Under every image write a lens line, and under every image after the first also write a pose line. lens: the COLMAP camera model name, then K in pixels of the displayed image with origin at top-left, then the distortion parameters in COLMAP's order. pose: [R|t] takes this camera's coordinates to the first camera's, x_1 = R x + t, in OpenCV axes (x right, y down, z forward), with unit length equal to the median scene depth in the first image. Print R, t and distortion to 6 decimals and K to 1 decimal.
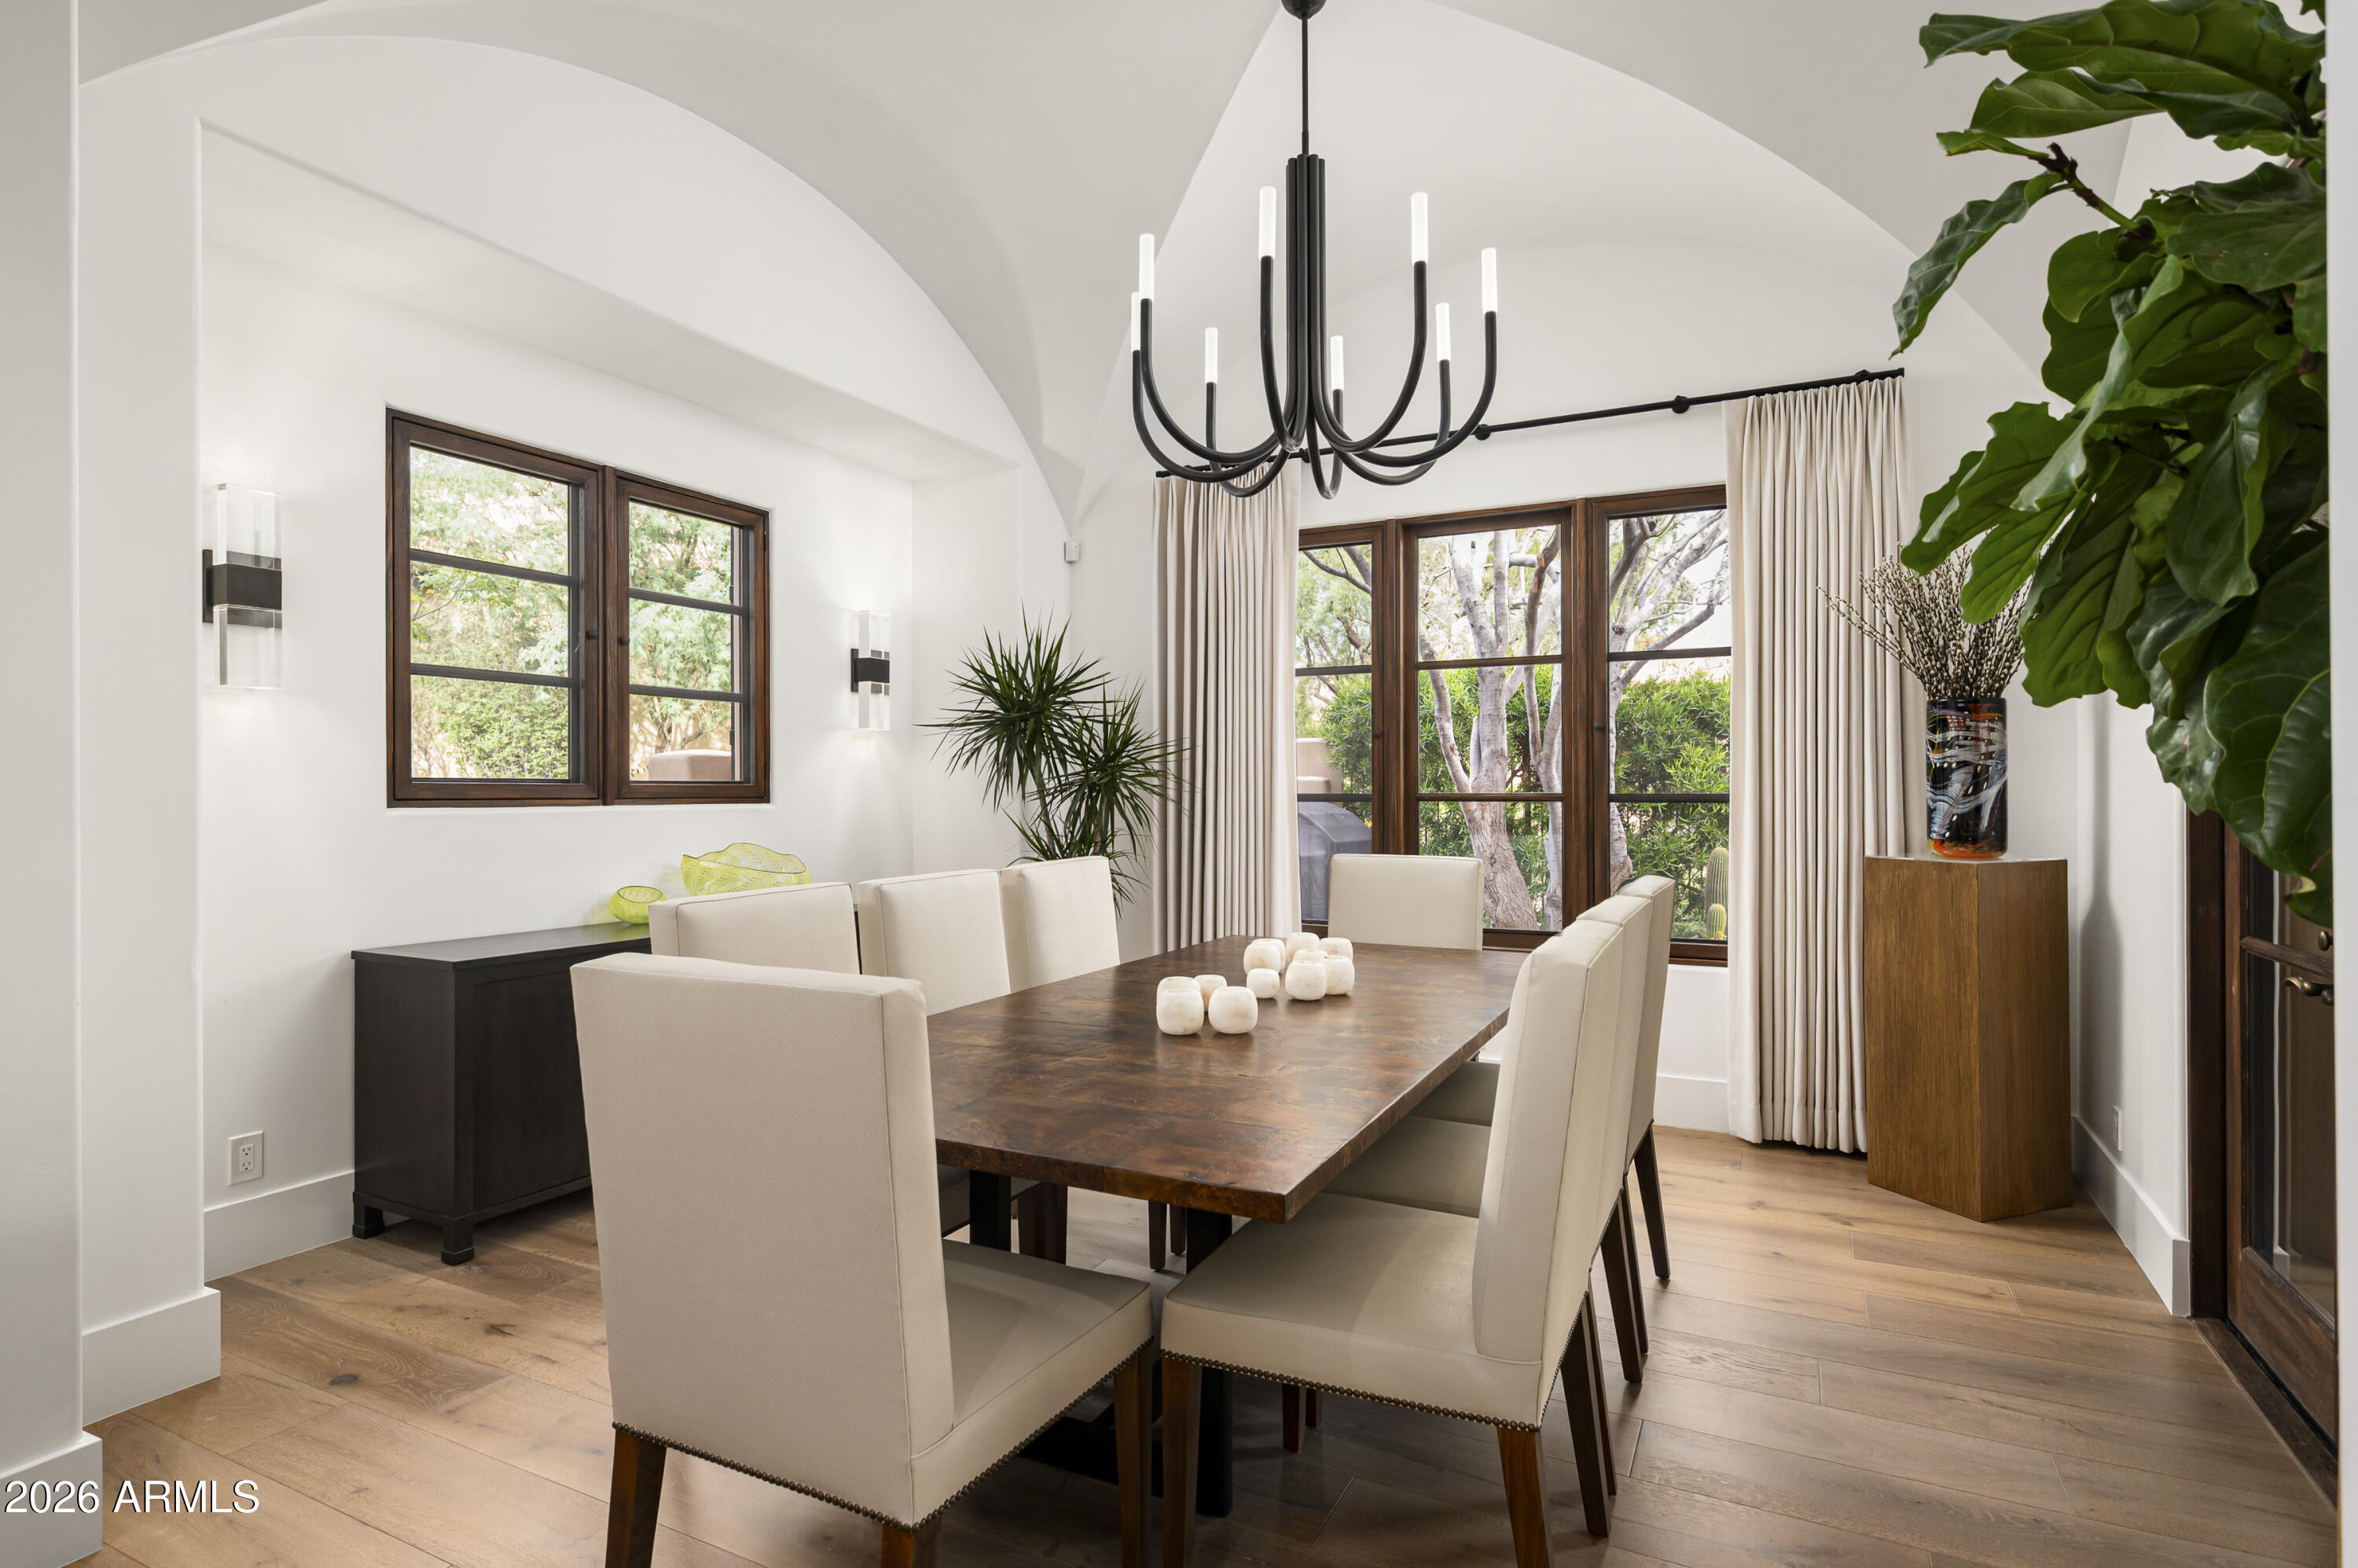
lens RADIAL K [[1205.8, 0, 1174.6], [0, 1205.8, 789.4], [0, 0, 1]] dist [-0.005264, -0.000219]
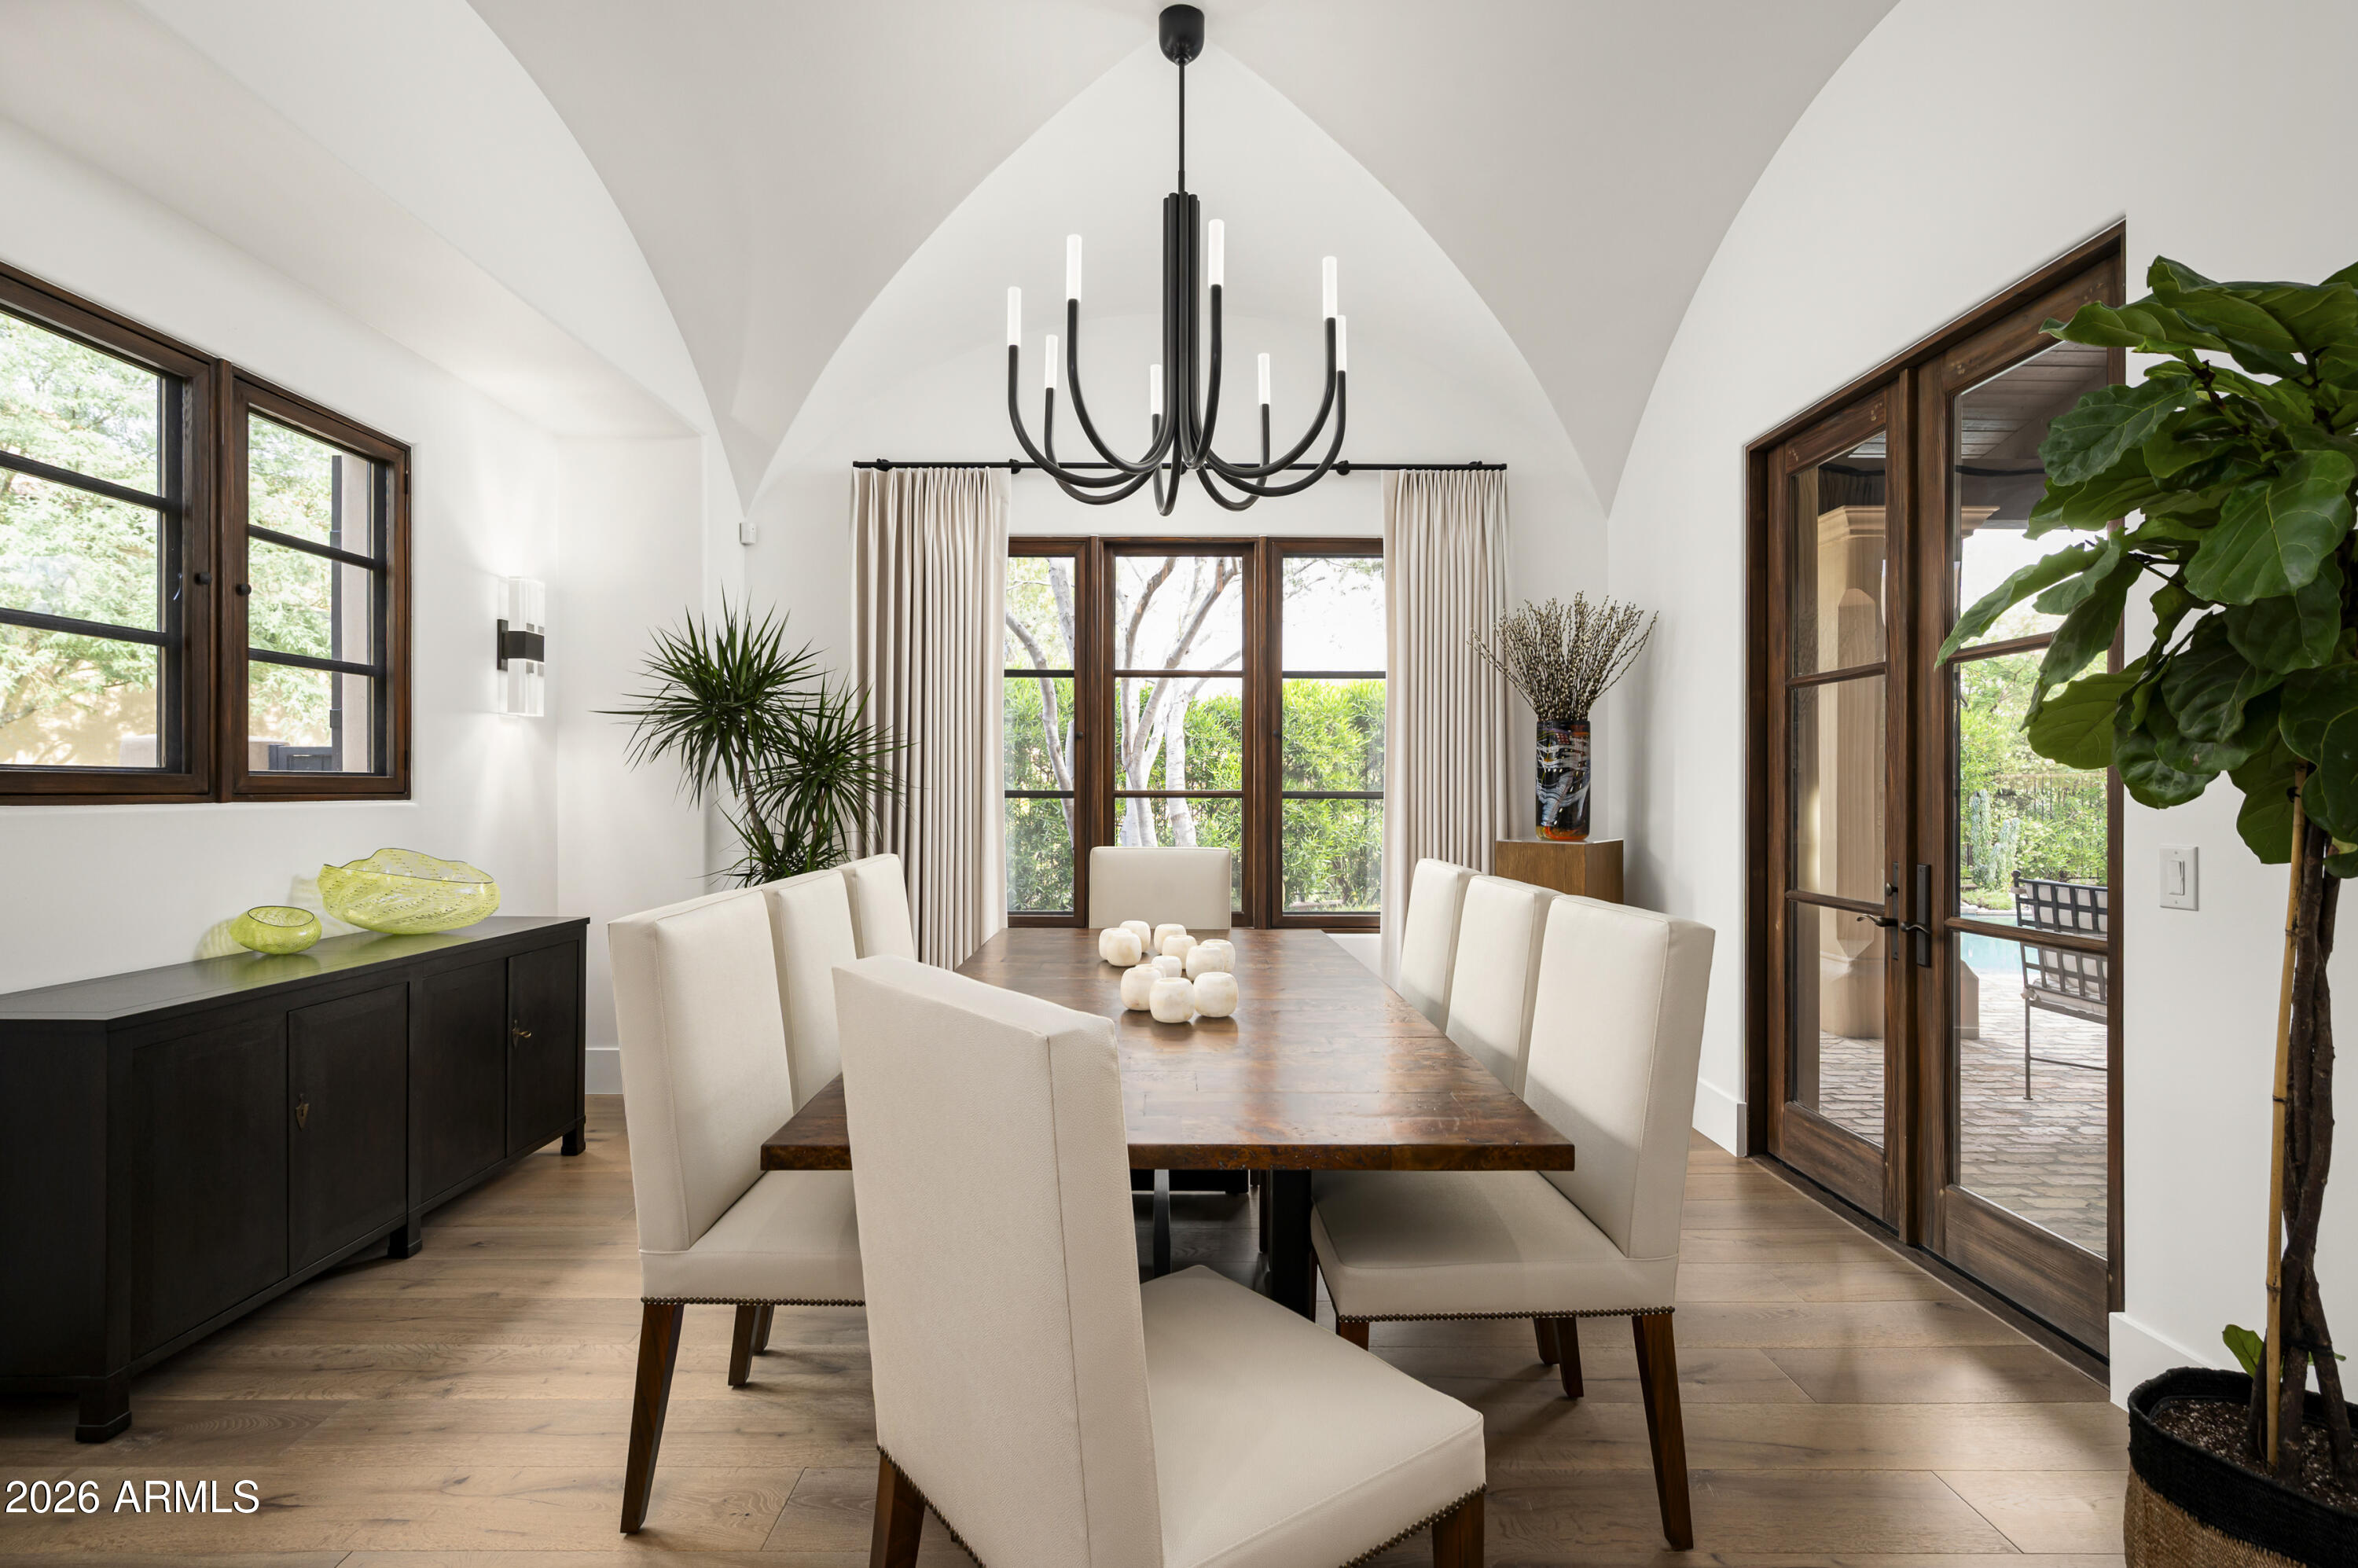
lens RADIAL K [[1126.2, 0, 1179.8], [0, 1126.2, 786.4], [0, 0, 1]] dist [-0.015788, 0.002311]
pose [[0.885335, 0.005015, 0.464927, -0.256539], [-0.004652, 0.999987, -0.001928, 0.001406], [-0.464931, -0.000456, 0.885347, 0.086204]]
